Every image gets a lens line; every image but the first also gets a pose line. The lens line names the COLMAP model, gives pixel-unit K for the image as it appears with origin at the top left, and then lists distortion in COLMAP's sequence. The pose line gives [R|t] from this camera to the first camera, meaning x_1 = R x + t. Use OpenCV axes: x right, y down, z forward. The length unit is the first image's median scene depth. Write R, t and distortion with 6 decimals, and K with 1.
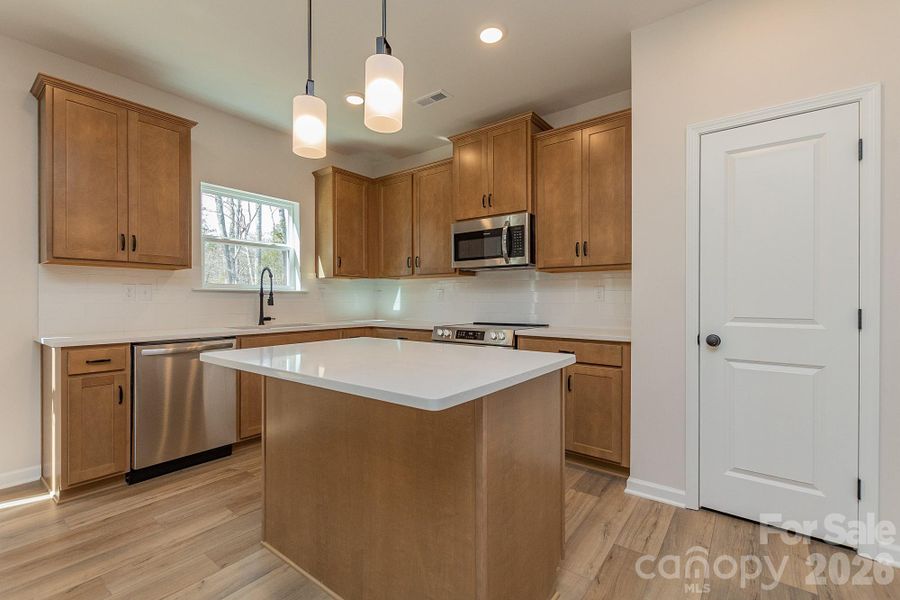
lens RADIAL K [[396.5, 0, 450.0], [0, 396.5, 300.0], [0, 0, 1]] dist [0.003096, -0.000150]
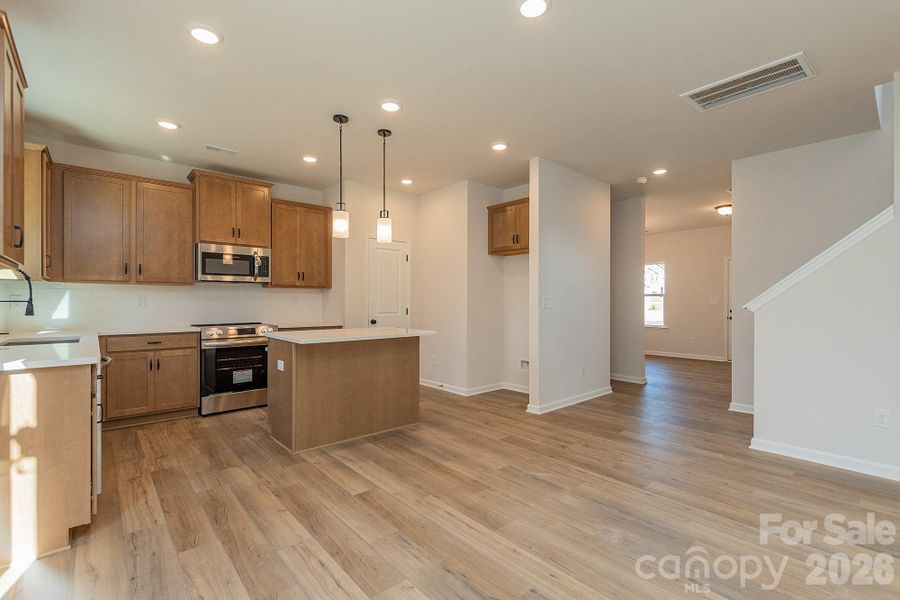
lens RADIAL K [[396.5, 0, 450.0], [0, 396.5, 300.0], [0, 0, 1]] dist [0.003096, -0.000150]
pose [[0.201940, 0.005072, 0.979385, -1.159472], [-0.001273, 0.999987, -0.004916, -0.016005], [-0.979397, -0.000254, 0.201944, 0.011615]]
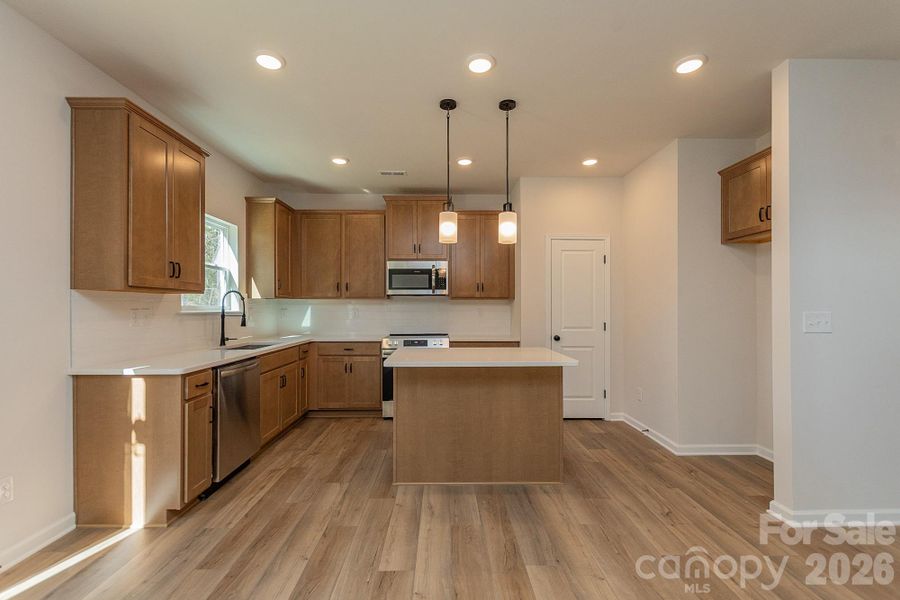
lens RADIAL K [[387.9, 0, 454.1], [0, 387.9, 304.0], [0, 0, 1]] dist [0.001891, 0.000193]
pose [[0.780221, 0.005813, 0.625477, -0.722792], [-0.001007, 0.999967, -0.008037, -0.042102], [-0.625504, 0.005641, 0.780201, -0.185478]]
